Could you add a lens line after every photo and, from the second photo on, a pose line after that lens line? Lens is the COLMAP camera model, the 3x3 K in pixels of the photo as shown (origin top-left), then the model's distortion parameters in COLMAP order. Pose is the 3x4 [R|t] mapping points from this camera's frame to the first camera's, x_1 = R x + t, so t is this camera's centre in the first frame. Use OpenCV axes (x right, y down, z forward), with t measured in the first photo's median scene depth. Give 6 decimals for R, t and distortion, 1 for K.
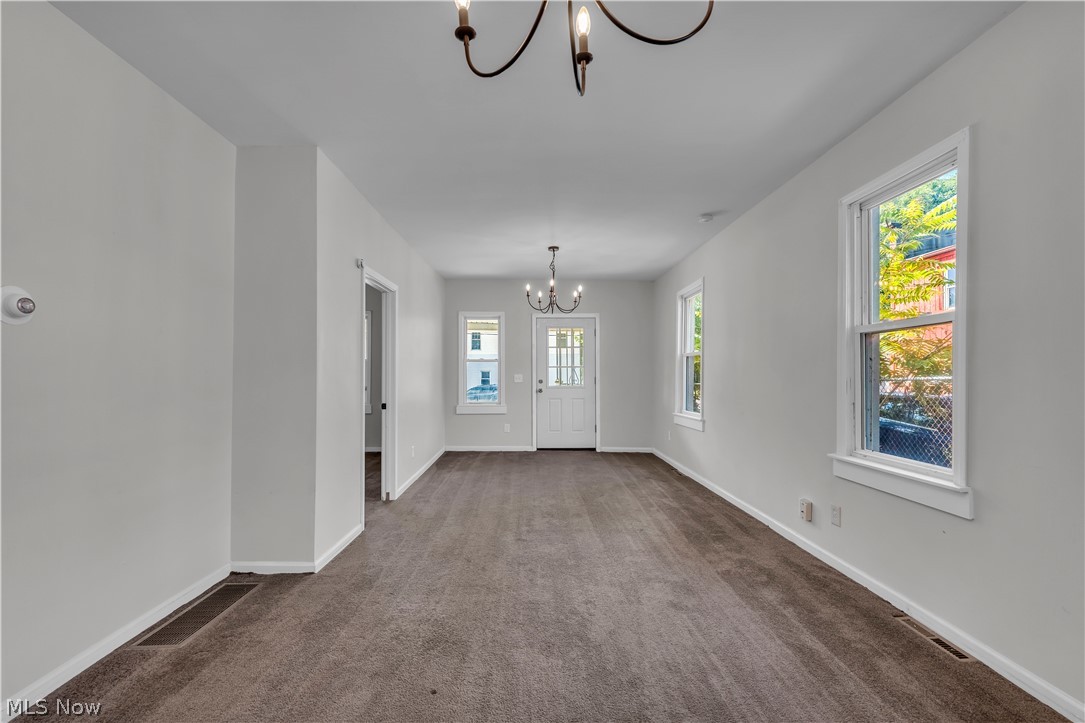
lens RADIAL K [[441.1, 0, 536.5], [0, 441.1, 369.7], [0, 0, 1]] dist [0.000434, -0.000031]
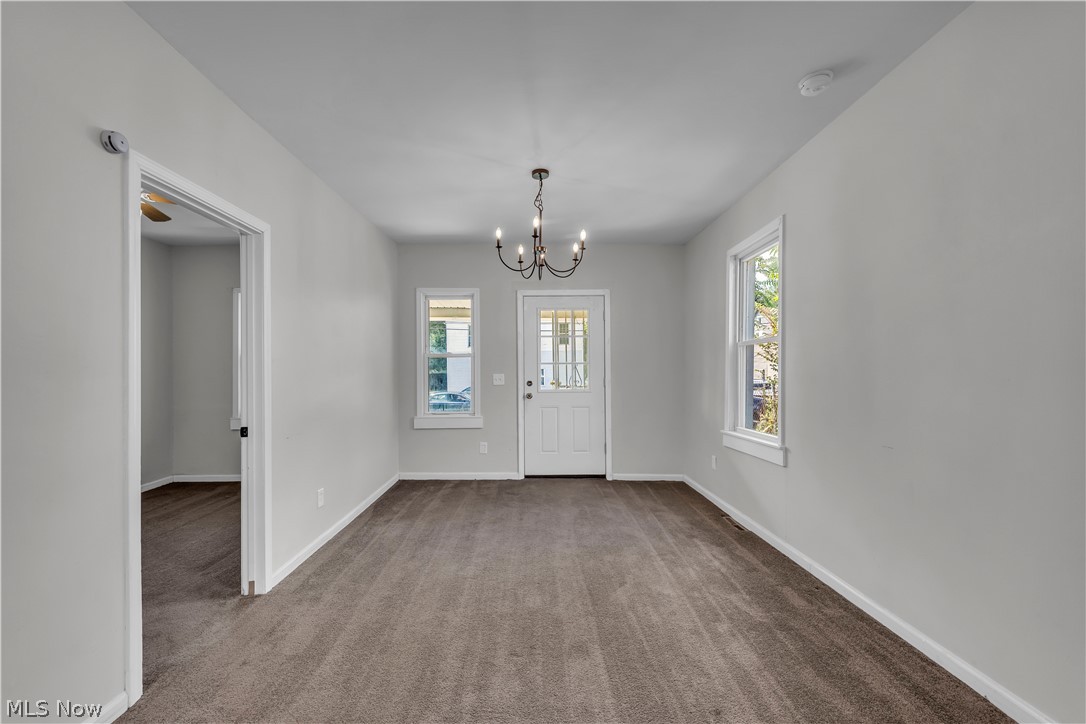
lens RADIAL K [[455.7, 0, 542.7], [0, 455.7, 369.2], [0, 0, 1]] dist [-0.000586, -0.000214]
pose [[0.999945, -0.005113, 0.009139, 0.030469], [0.005079, 0.999980, 0.003742, 0.000363], [-0.009157, -0.003696, 0.999951, 0.309103]]
